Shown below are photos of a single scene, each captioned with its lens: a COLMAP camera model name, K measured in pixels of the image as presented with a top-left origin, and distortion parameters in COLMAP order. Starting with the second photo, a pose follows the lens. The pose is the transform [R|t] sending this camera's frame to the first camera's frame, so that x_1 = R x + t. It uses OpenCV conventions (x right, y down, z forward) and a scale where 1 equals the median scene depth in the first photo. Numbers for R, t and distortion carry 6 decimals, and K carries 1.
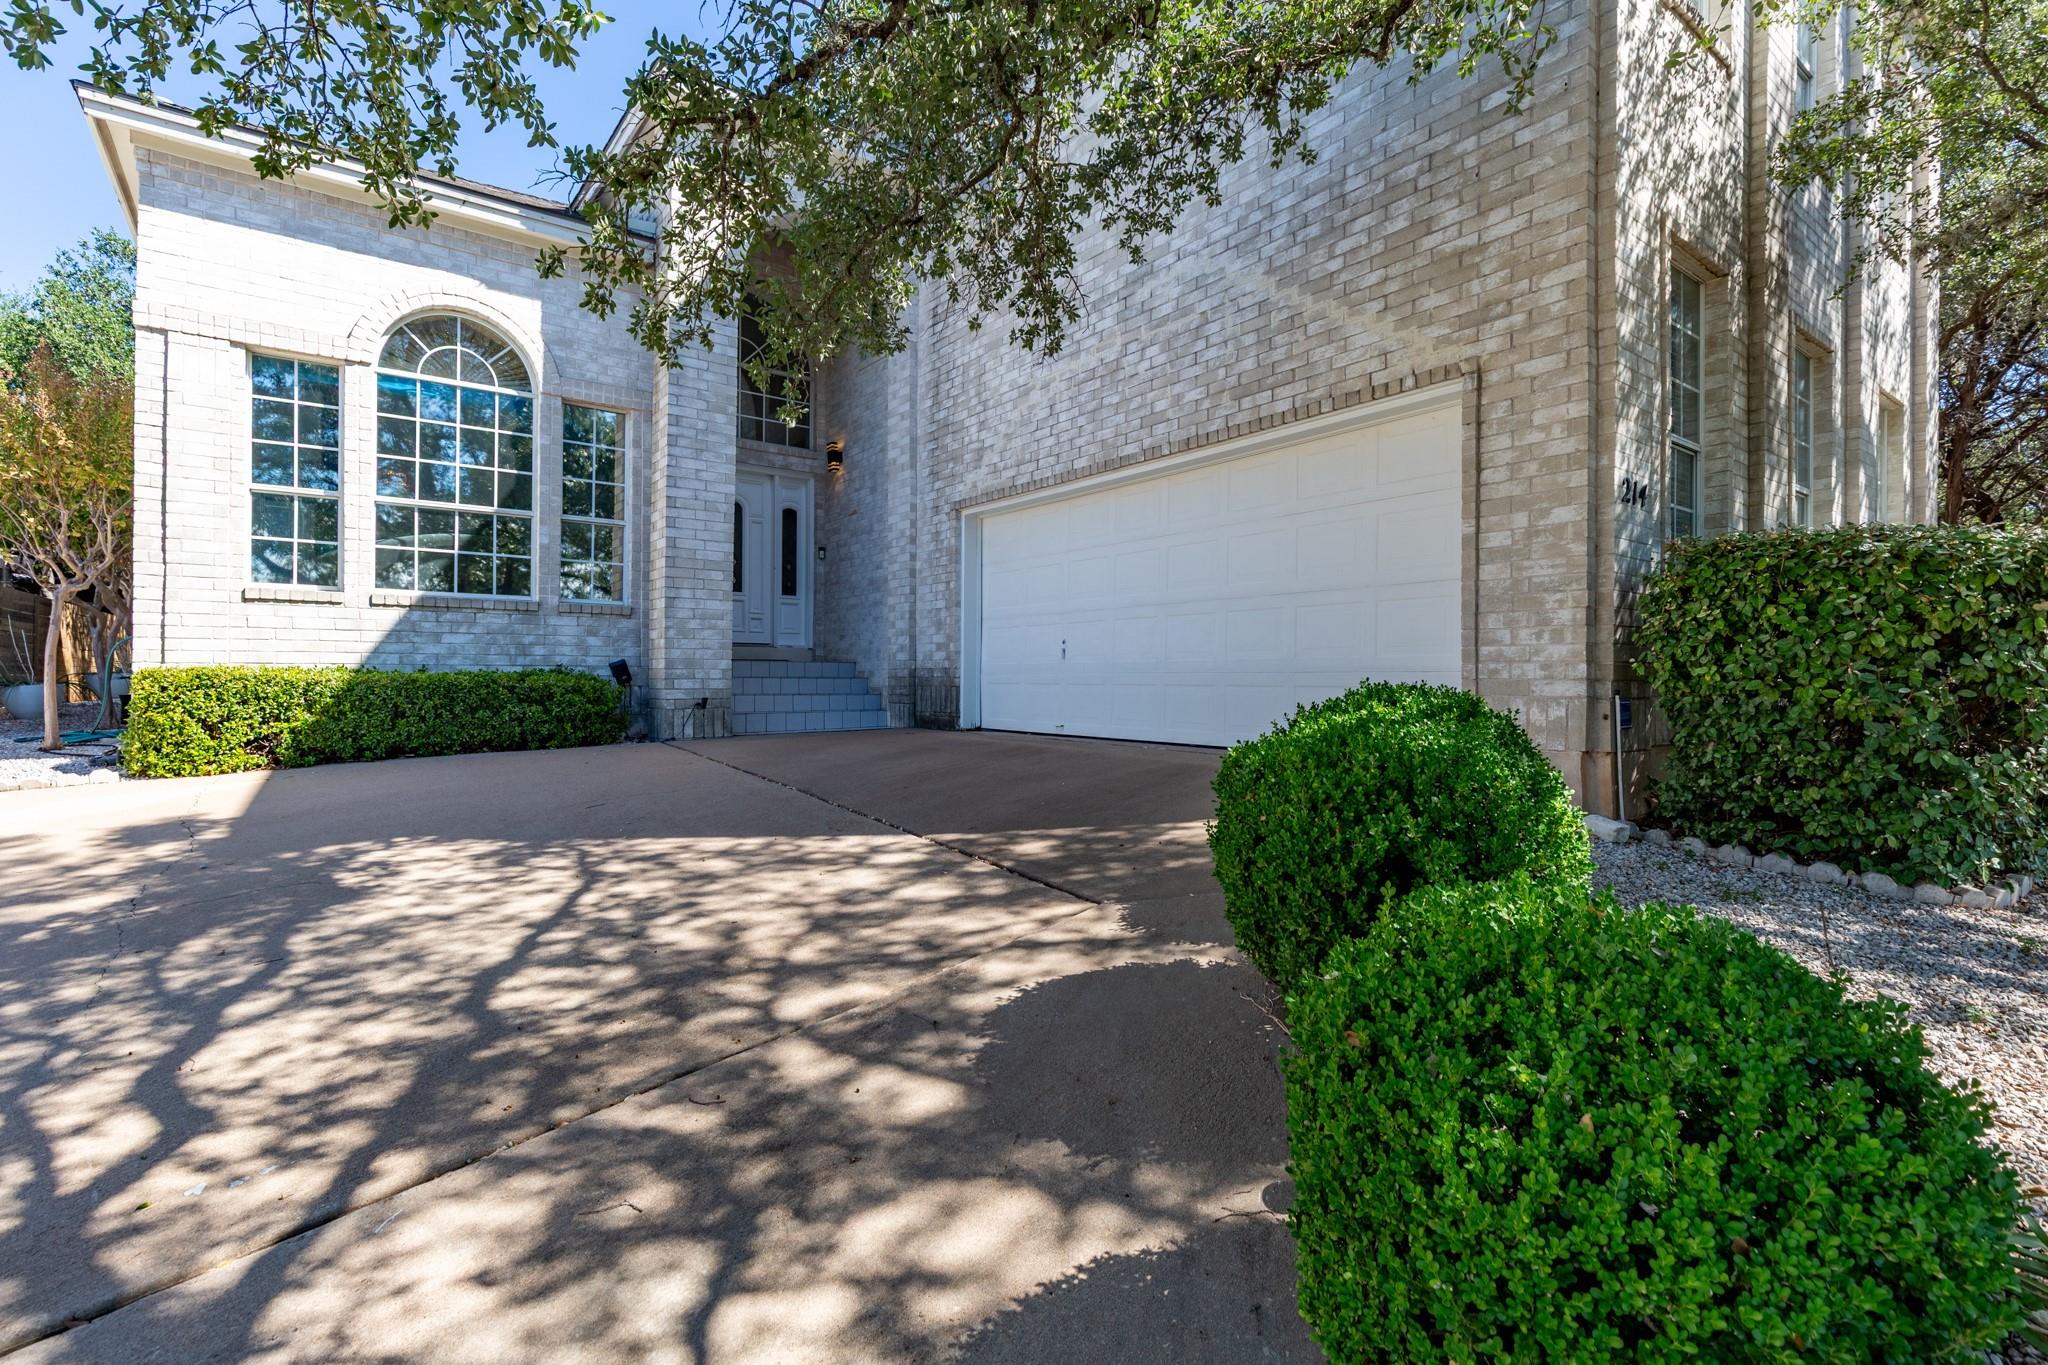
lens RADIAL K [[922.7, 0, 1017.2], [0, 922.7, 676.4], [0, 0, 1]] dist [-0.000995, 0.000421]
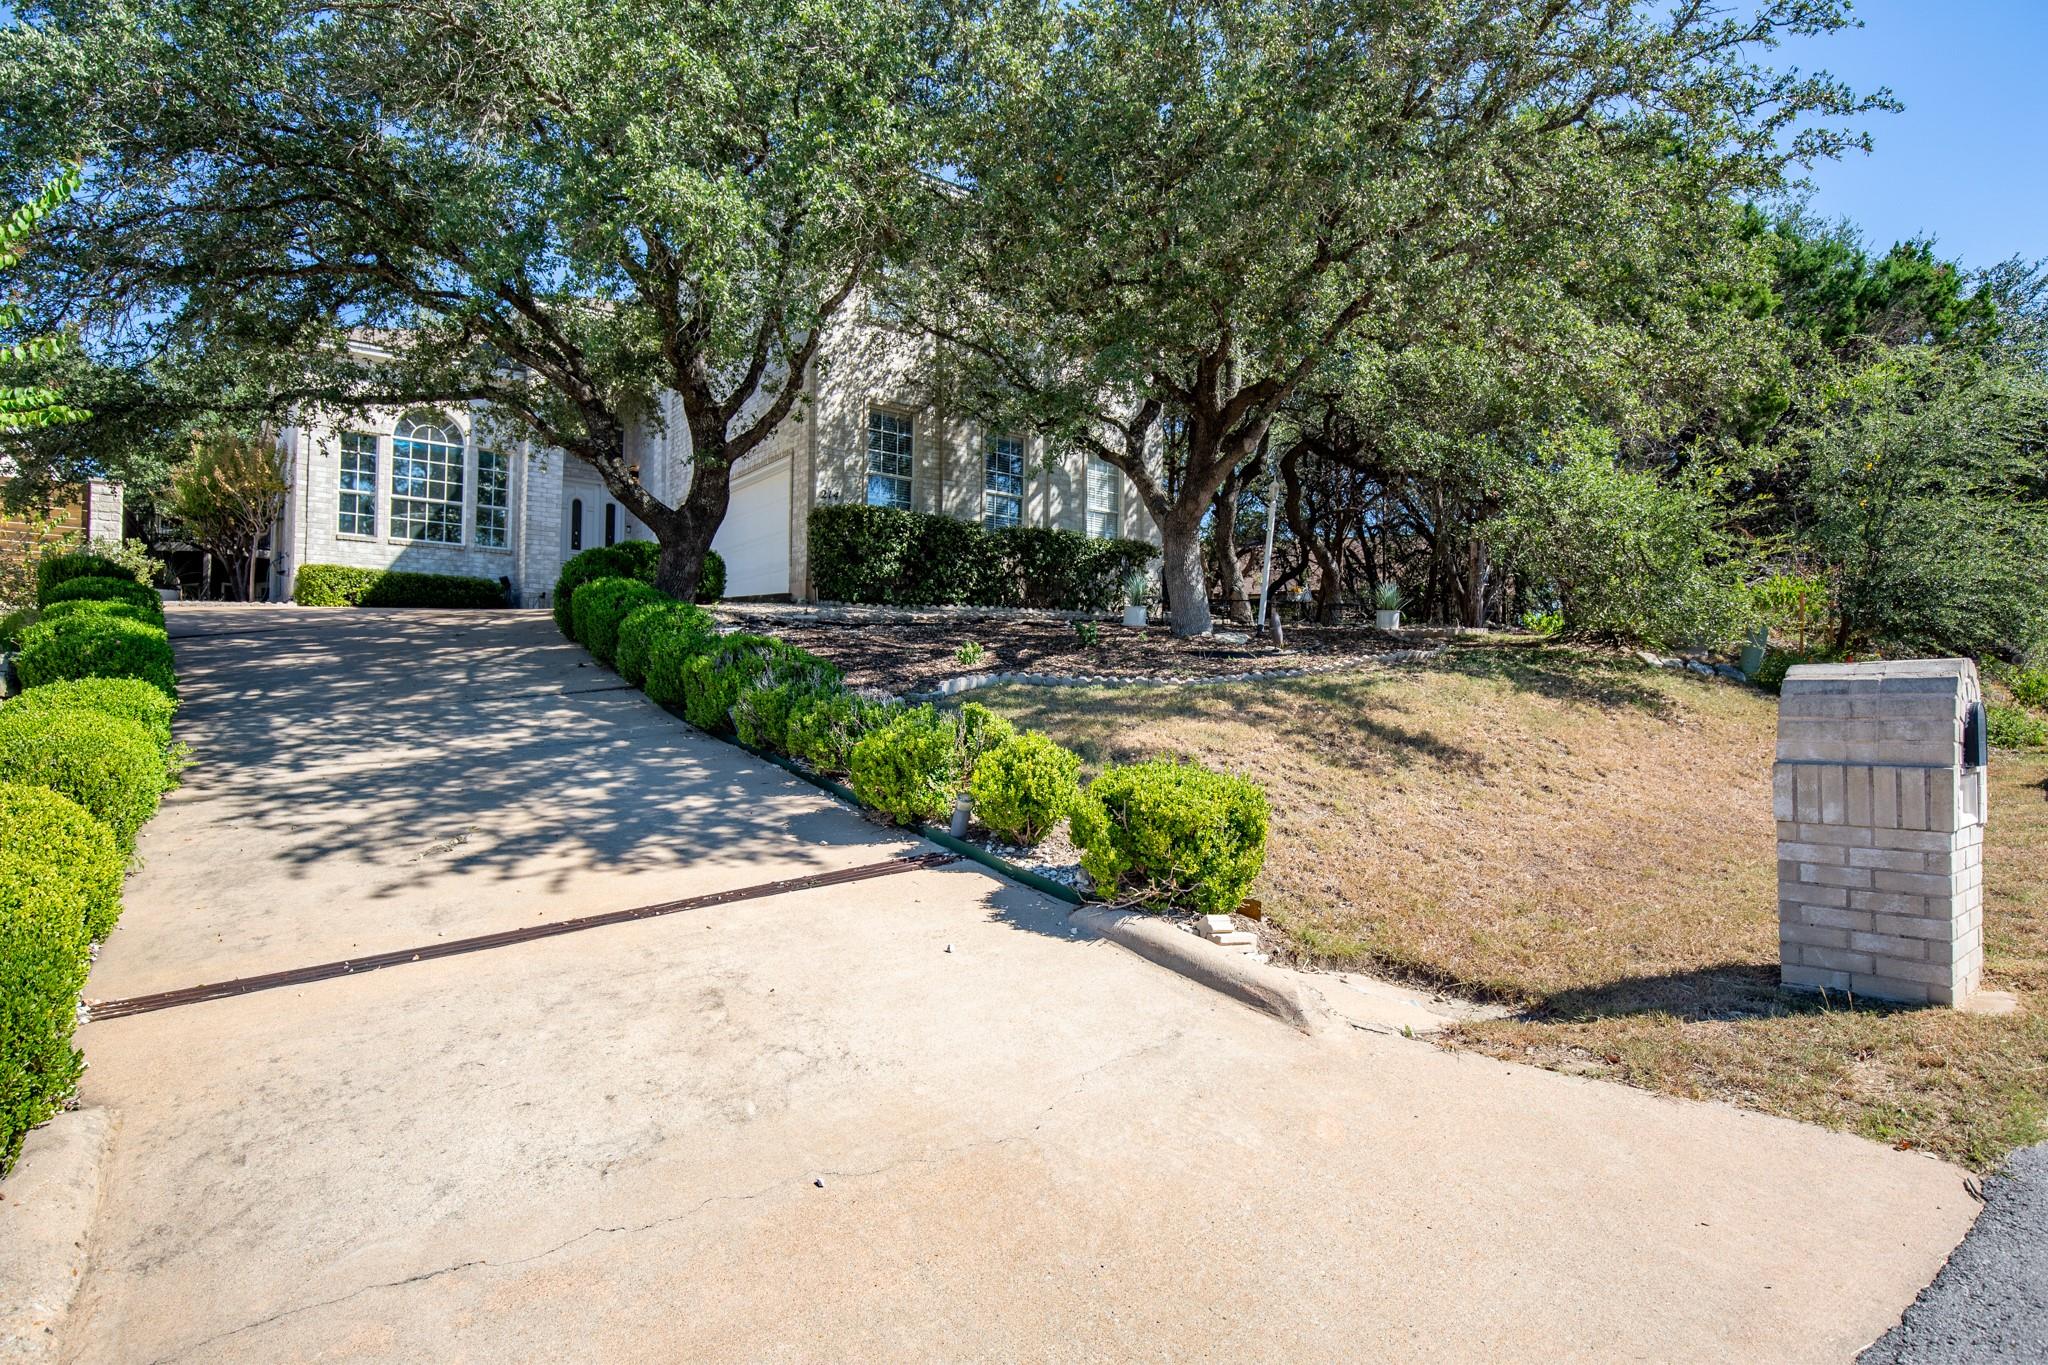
lens RADIAL K [[1114.1, 0, 1029.5], [0, 1114.1, 688.2], [0, 0, 1]] dist [0.003637, 0.000318]
pose [[0.999970, 0.005729, -0.005196, 0.797691], [-0.005860, 0.999653, -0.025672, 0.308510], [0.005047, 0.025702, 0.999657, -1.555739]]
